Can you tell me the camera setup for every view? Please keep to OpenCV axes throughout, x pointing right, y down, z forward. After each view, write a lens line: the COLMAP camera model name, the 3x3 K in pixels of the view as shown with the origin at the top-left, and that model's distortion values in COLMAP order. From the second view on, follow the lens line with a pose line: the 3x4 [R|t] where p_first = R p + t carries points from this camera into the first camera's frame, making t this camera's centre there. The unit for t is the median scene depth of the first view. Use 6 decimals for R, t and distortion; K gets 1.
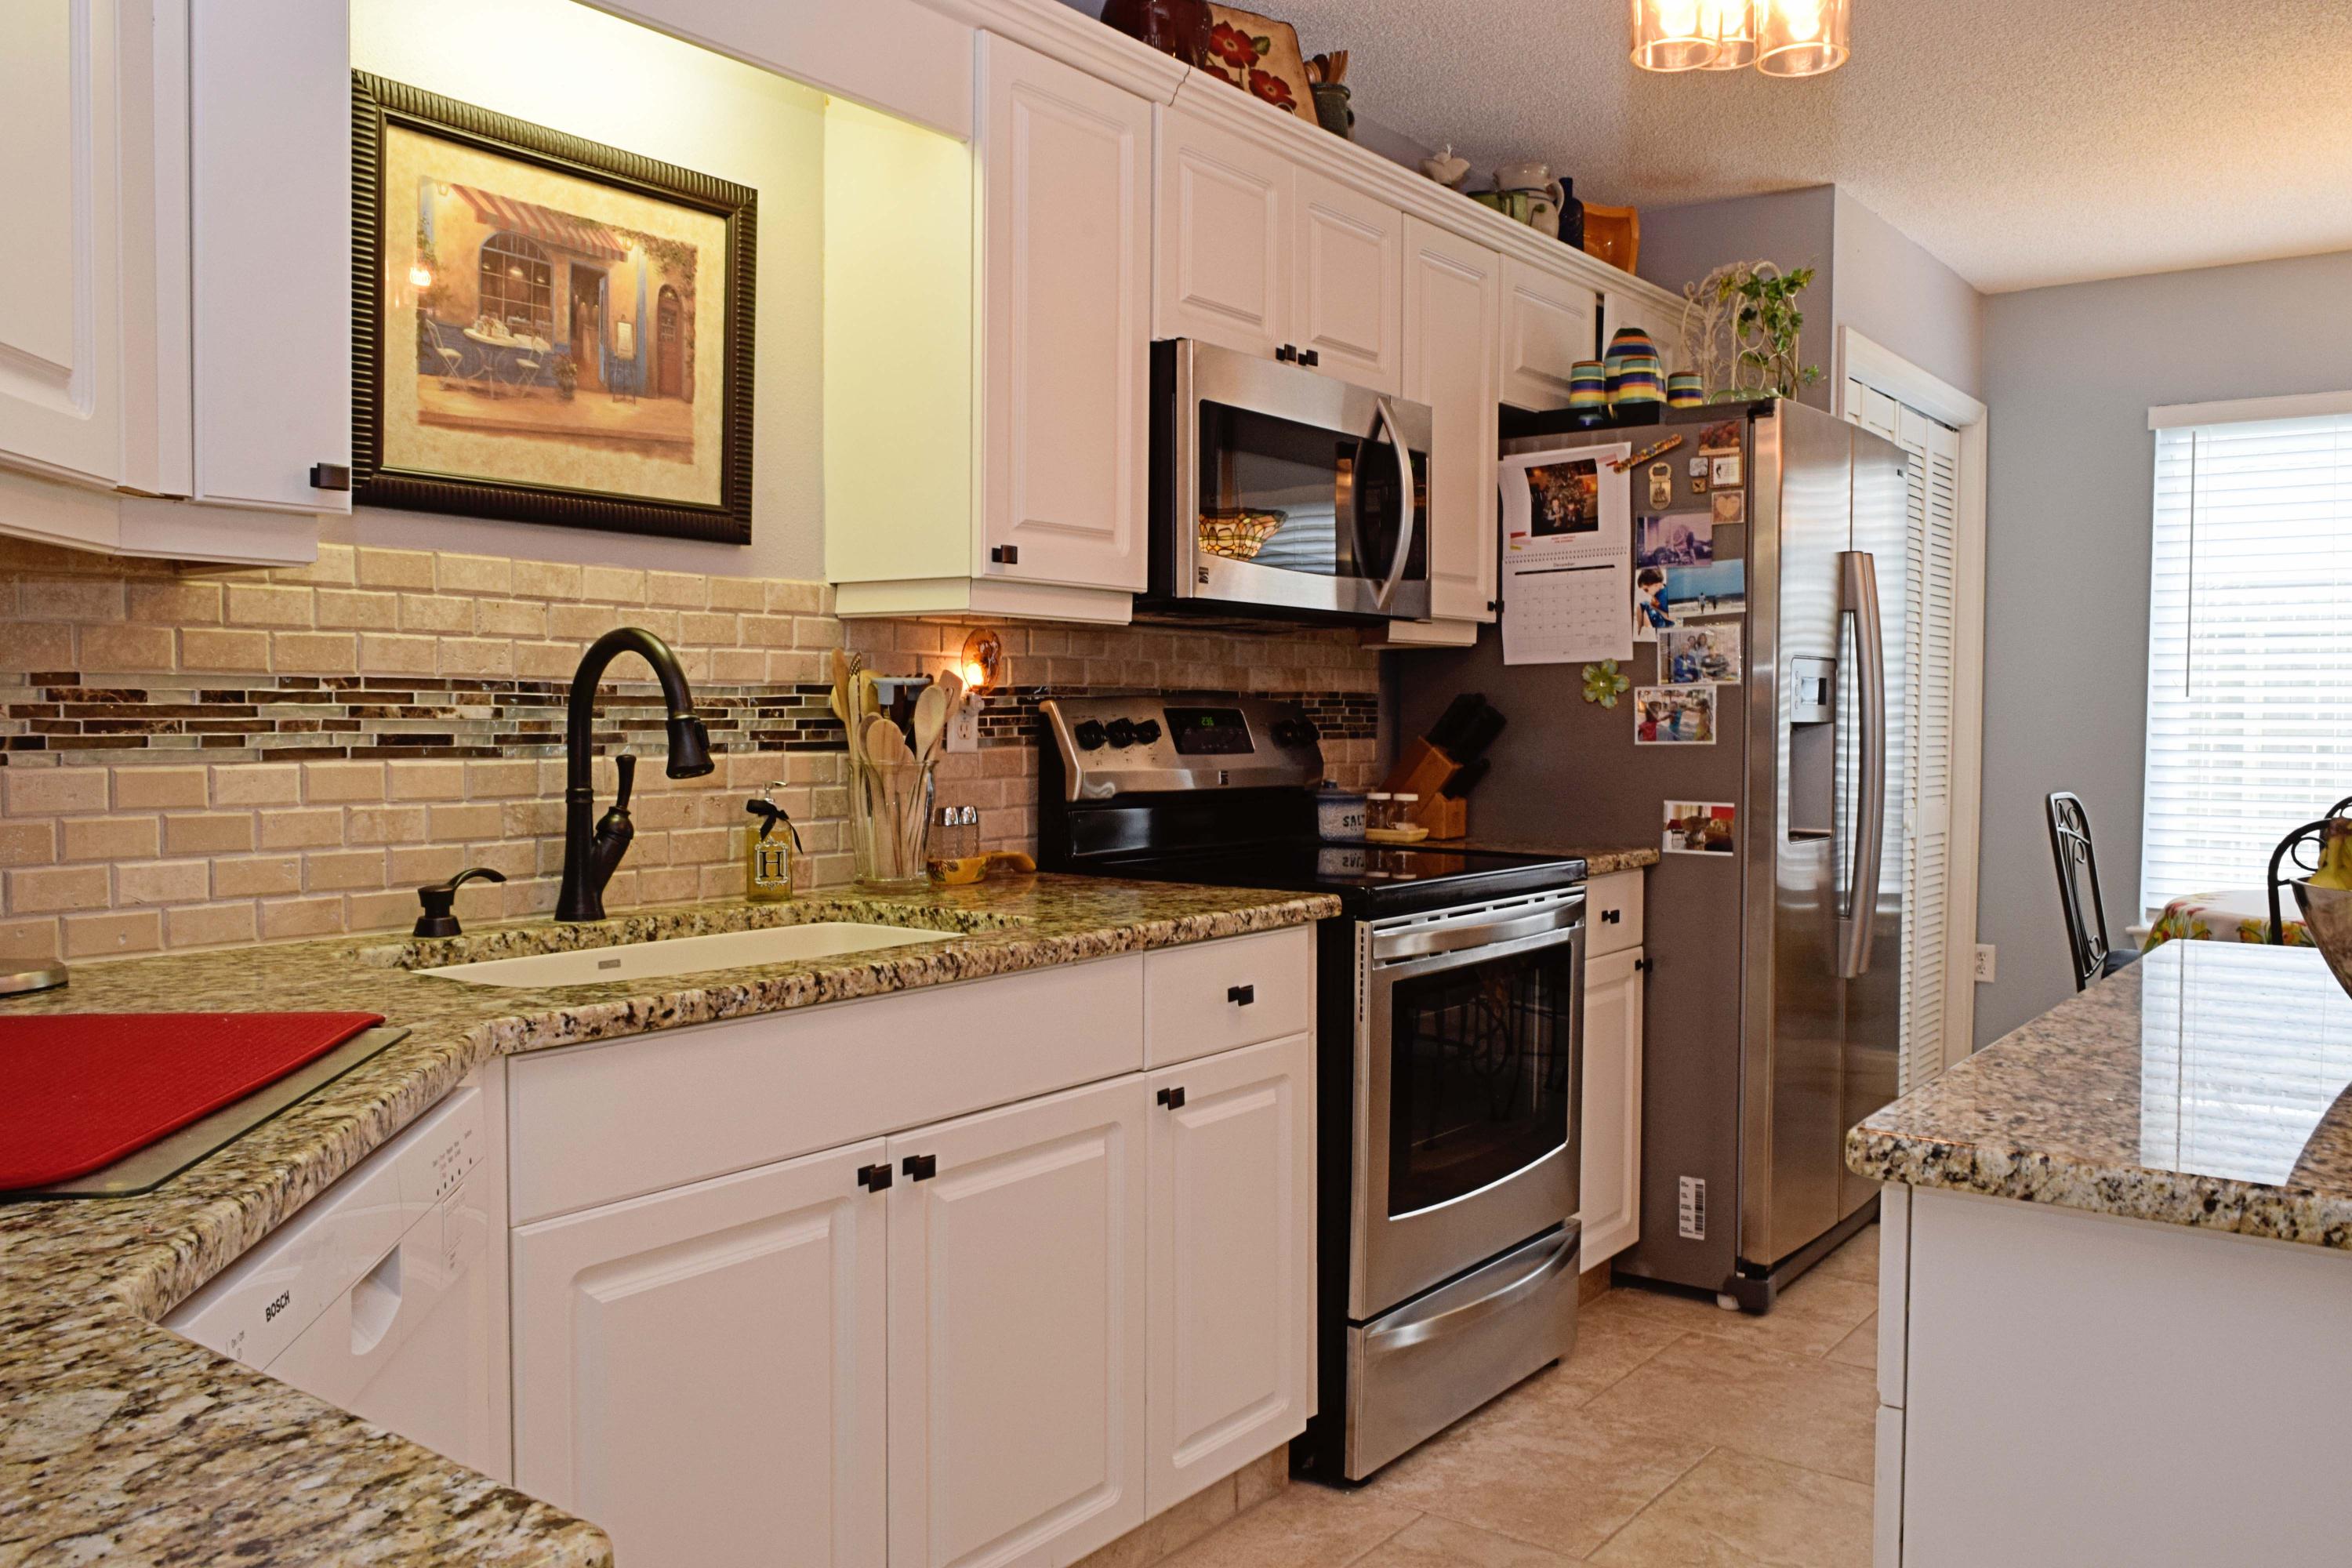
lens RADIAL K [[1822.5, 0, 1176.6], [0, 1822.5, 776.3], [0, 0, 1]] dist [-0.018653, 0.004392]
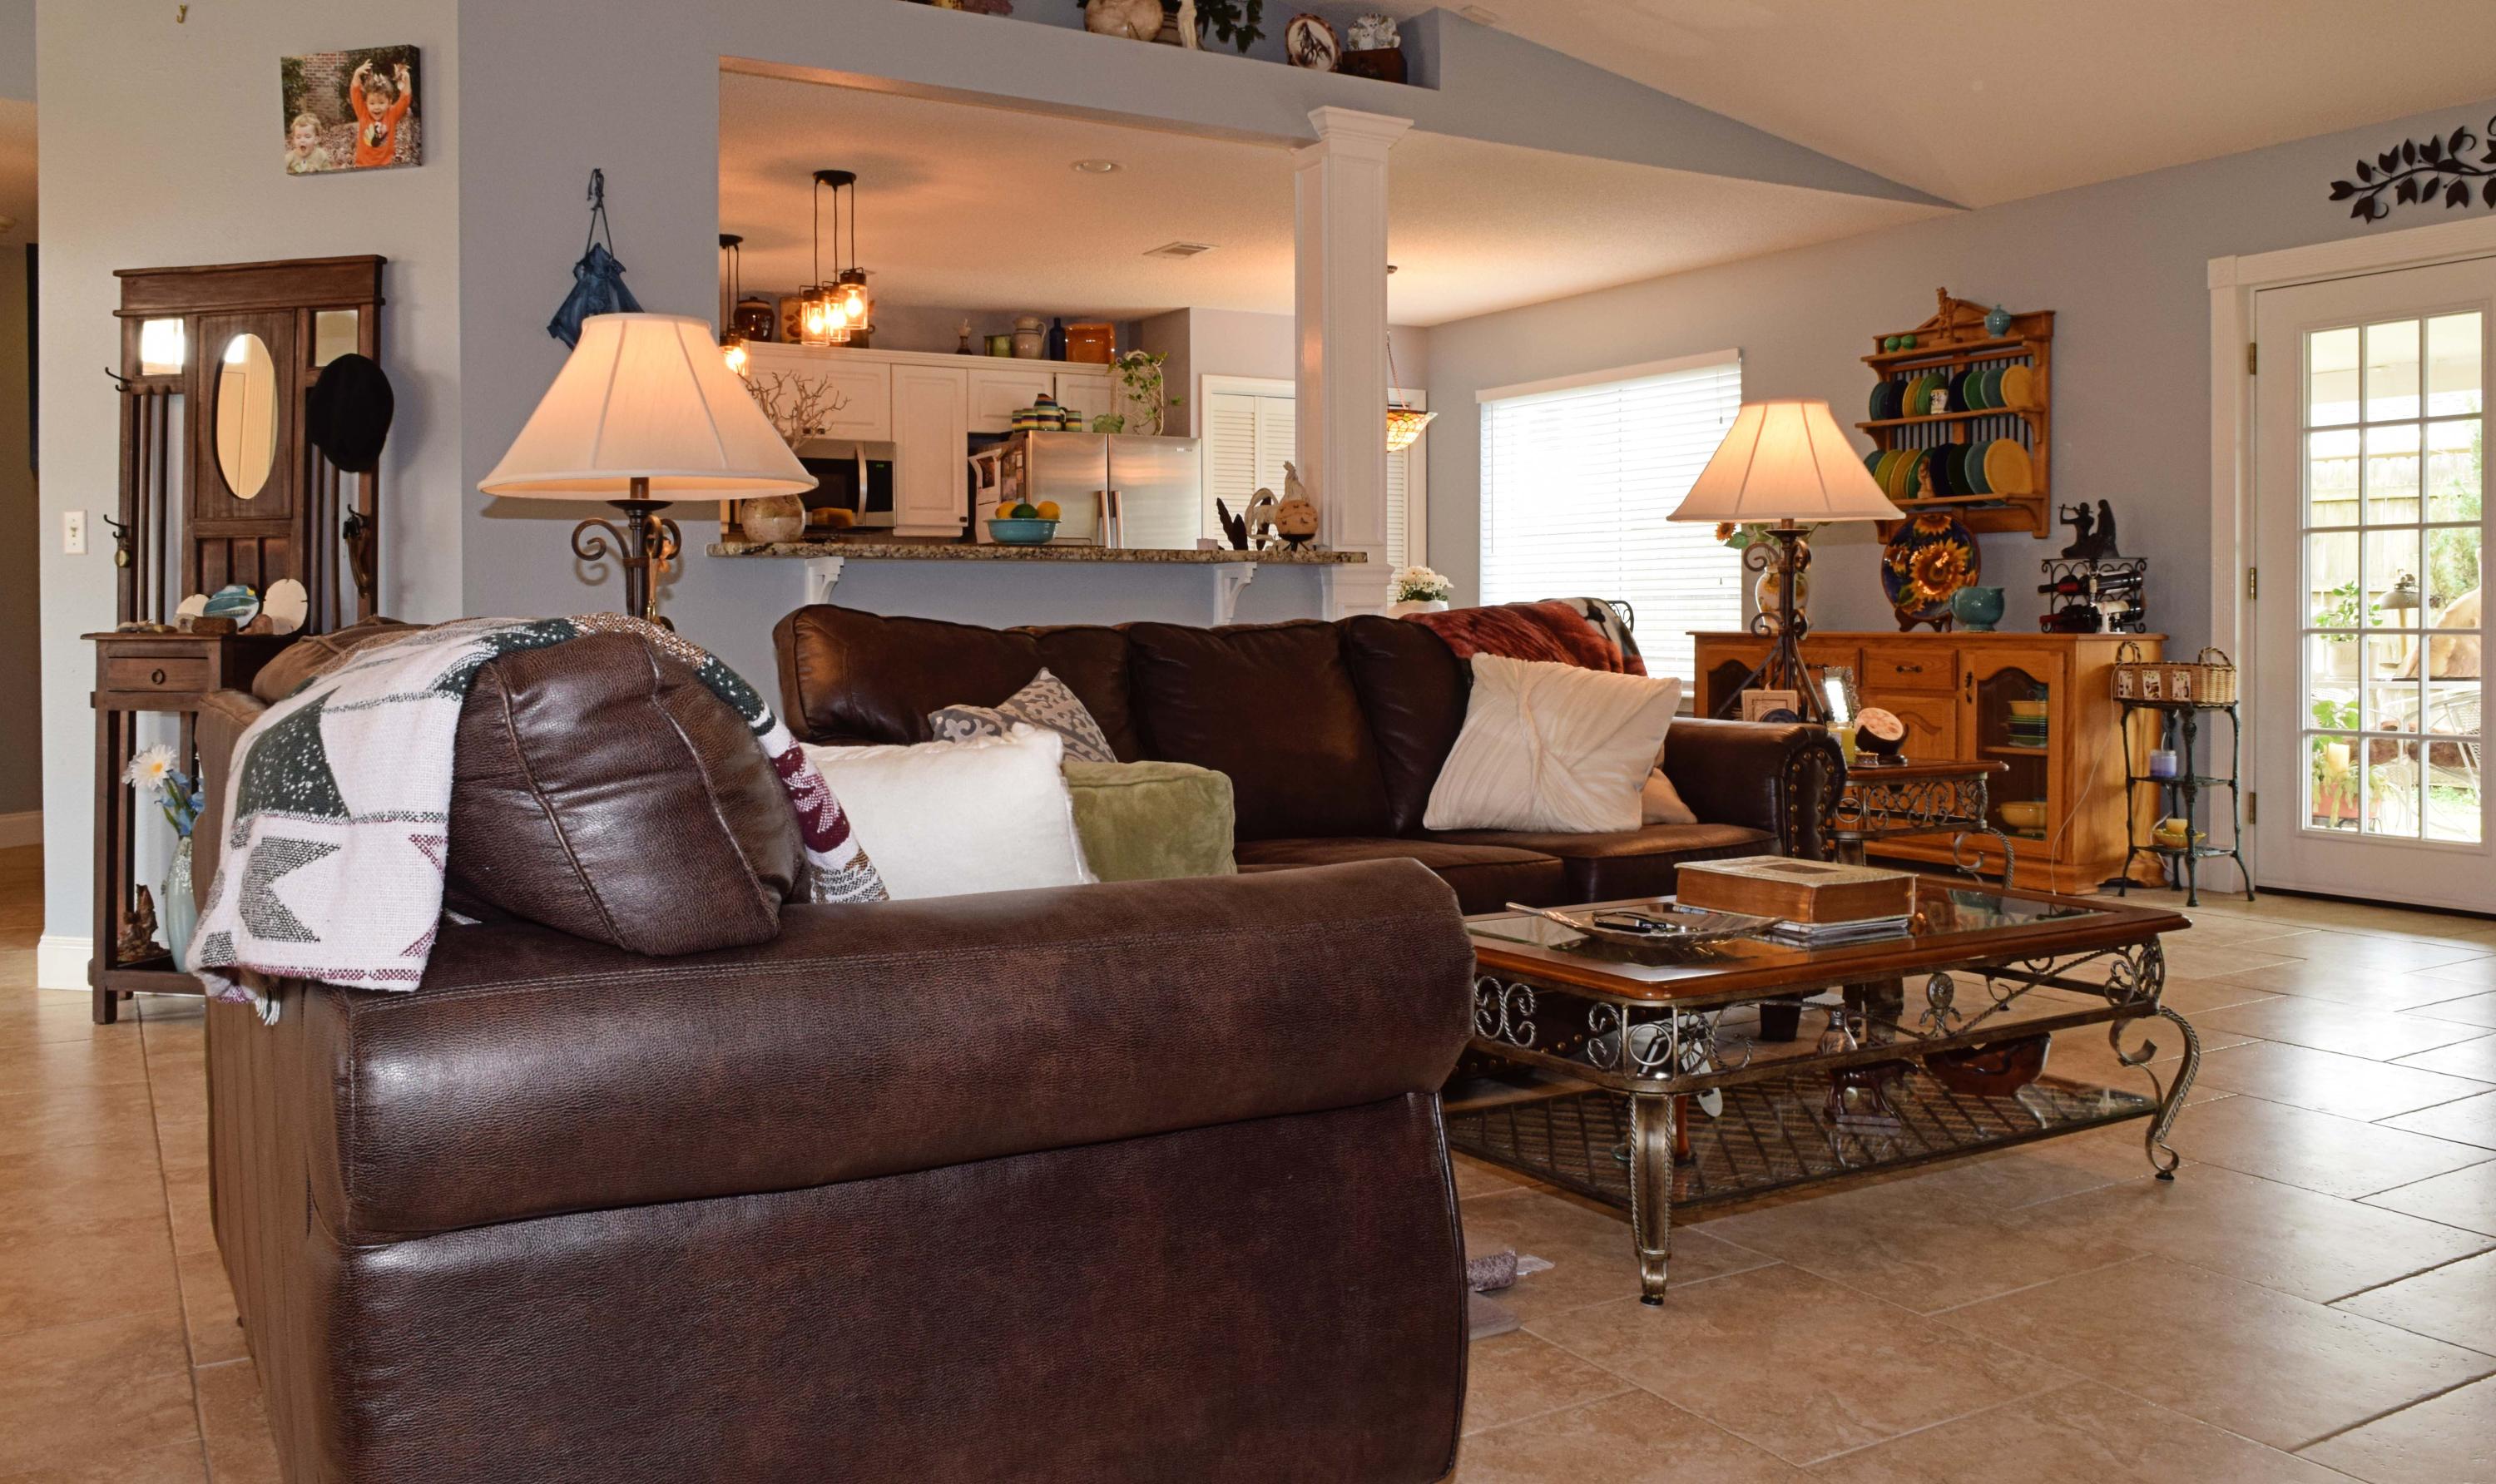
lens RADIAL K [[1964.2, 0, 1231.1], [0, 1964.2, 628.9], [0, 0, 1]] dist [-0.008071, -0.004032]
pose [[0.921601, -0.011243, -0.387975, 1.505147], [-0.000288, 0.999560, -0.029650, 0.126486], [0.388138, 0.027437, 0.921193, -1.224184]]
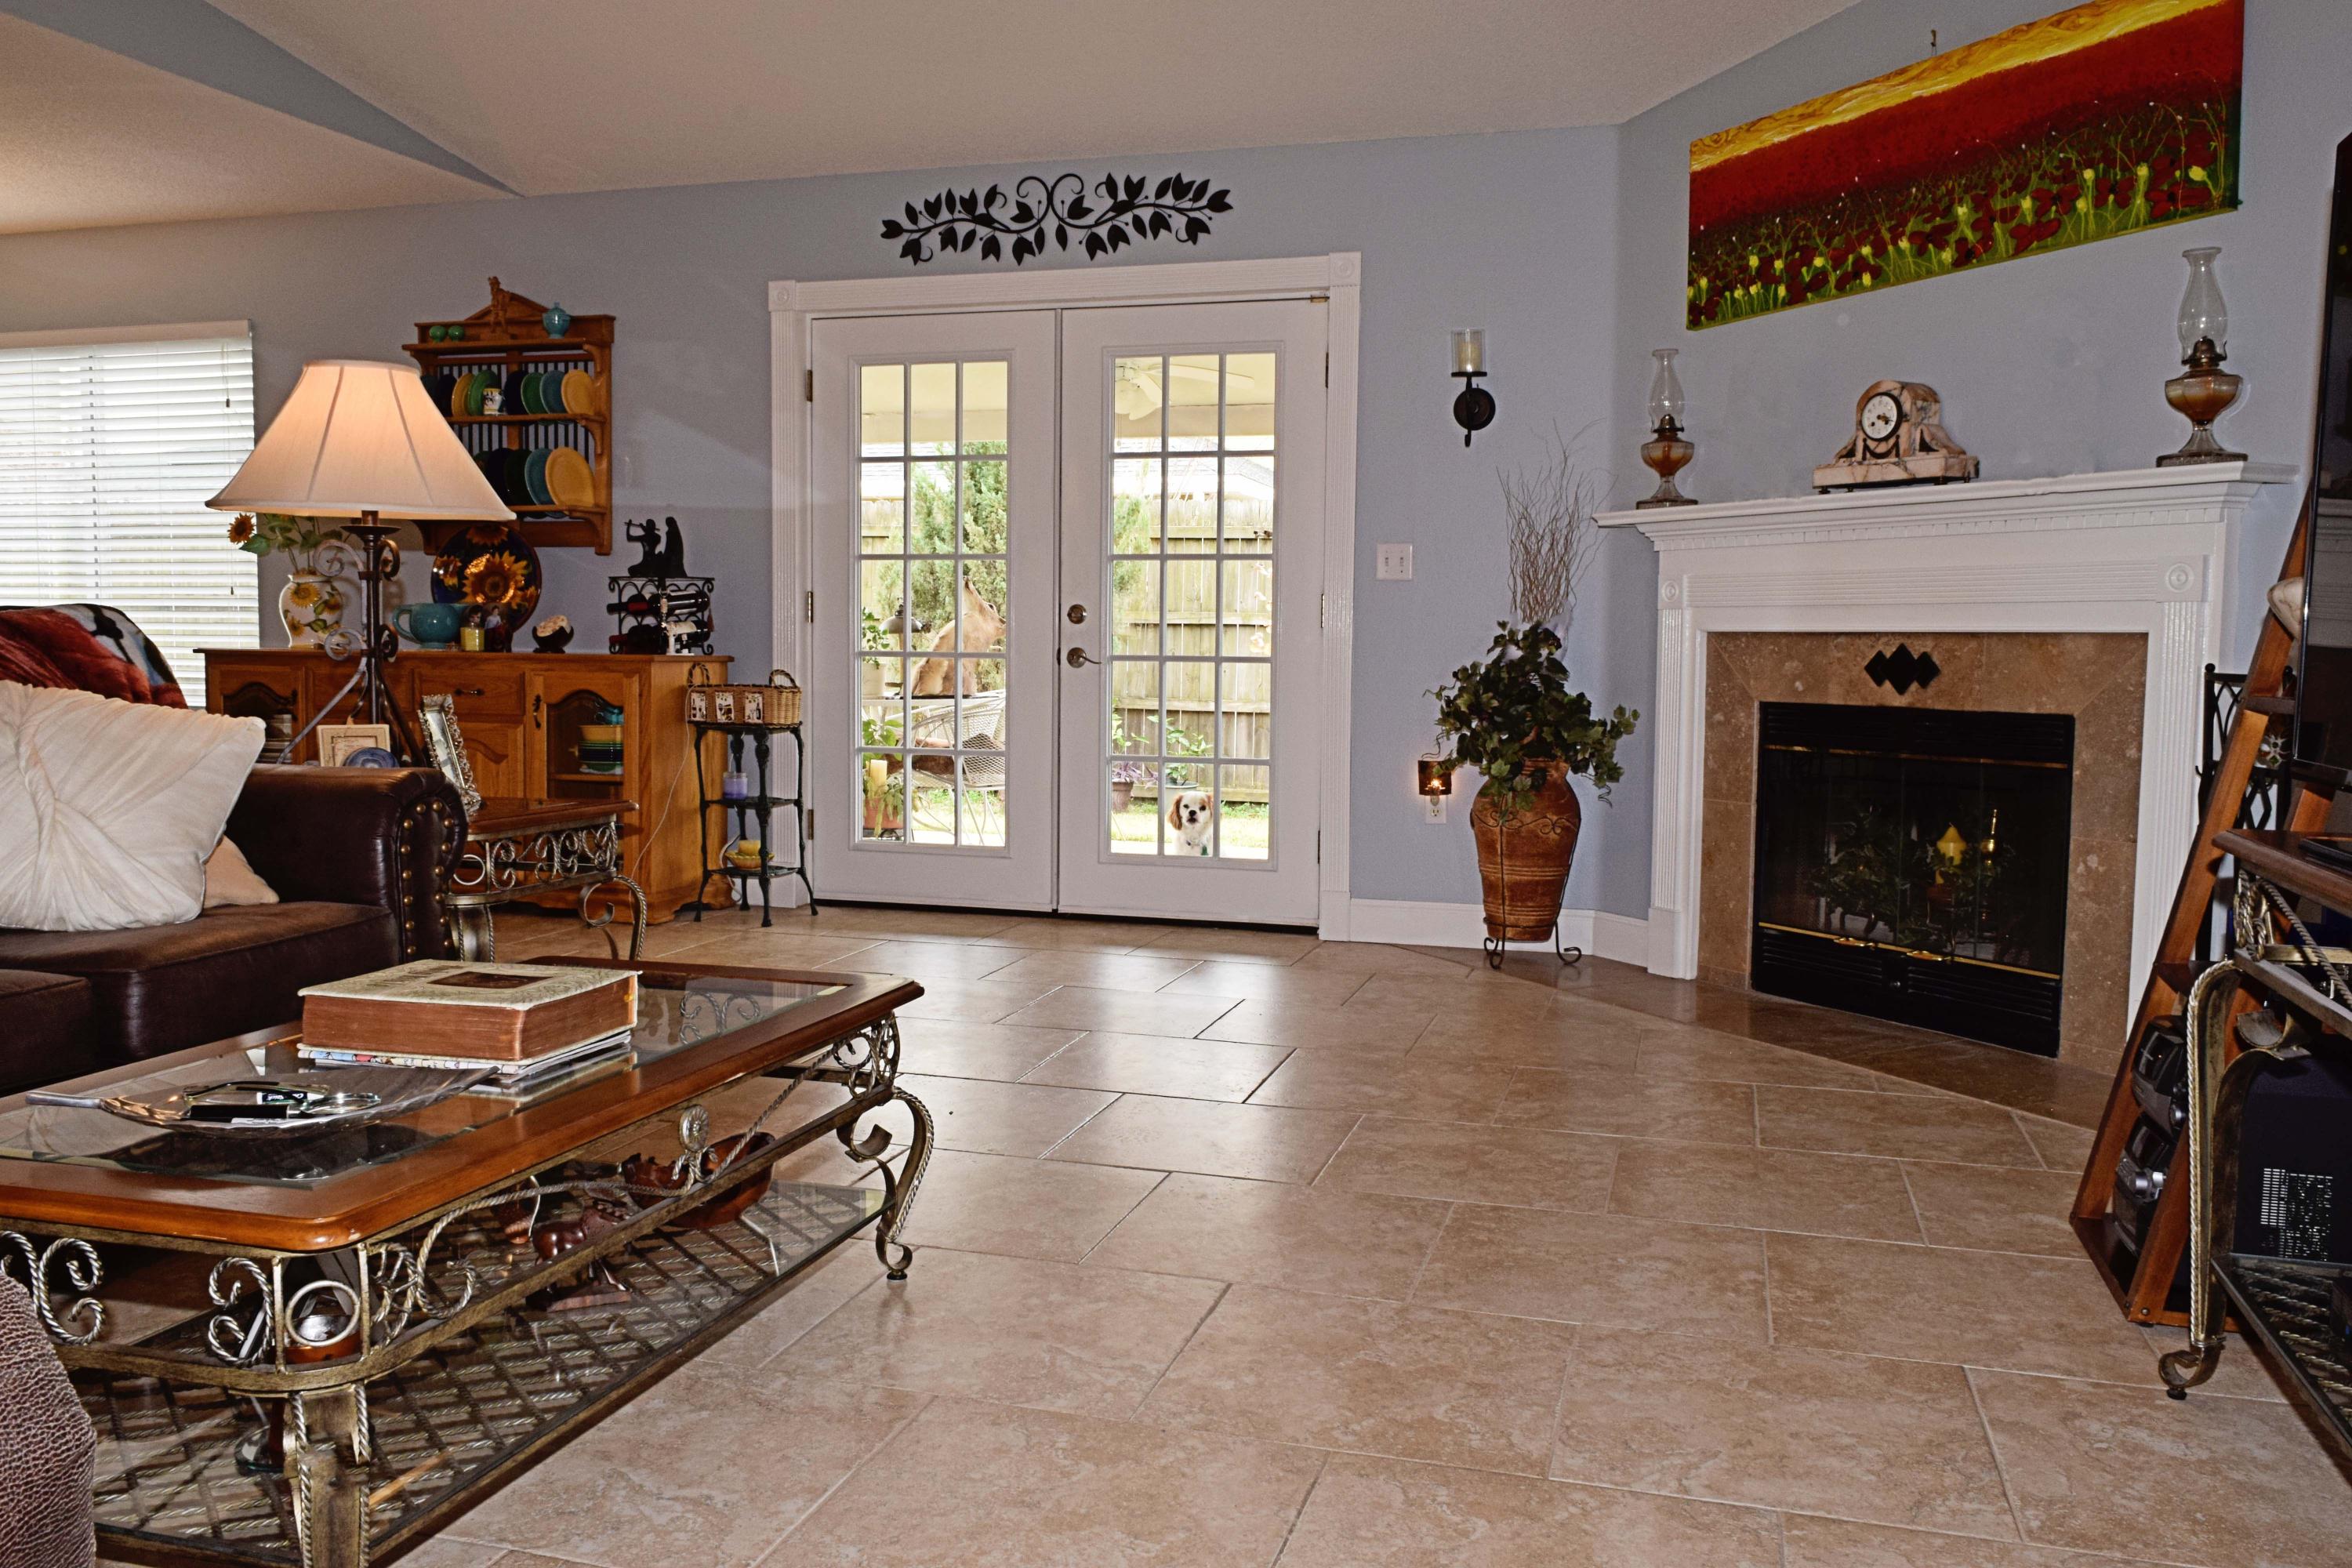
lens RADIAL K [[1822.5, 0, 1186.0], [0, 1822.5, 780.1], [0, 0, 1]] dist [-0.018653, 0.004392]
pose [[0.938456, -0.026549, 0.344377, 1.409640], [0.010723, 0.998800, 0.047778, 0.116197], [-0.345232, -0.041144, 0.937615, -0.947014]]
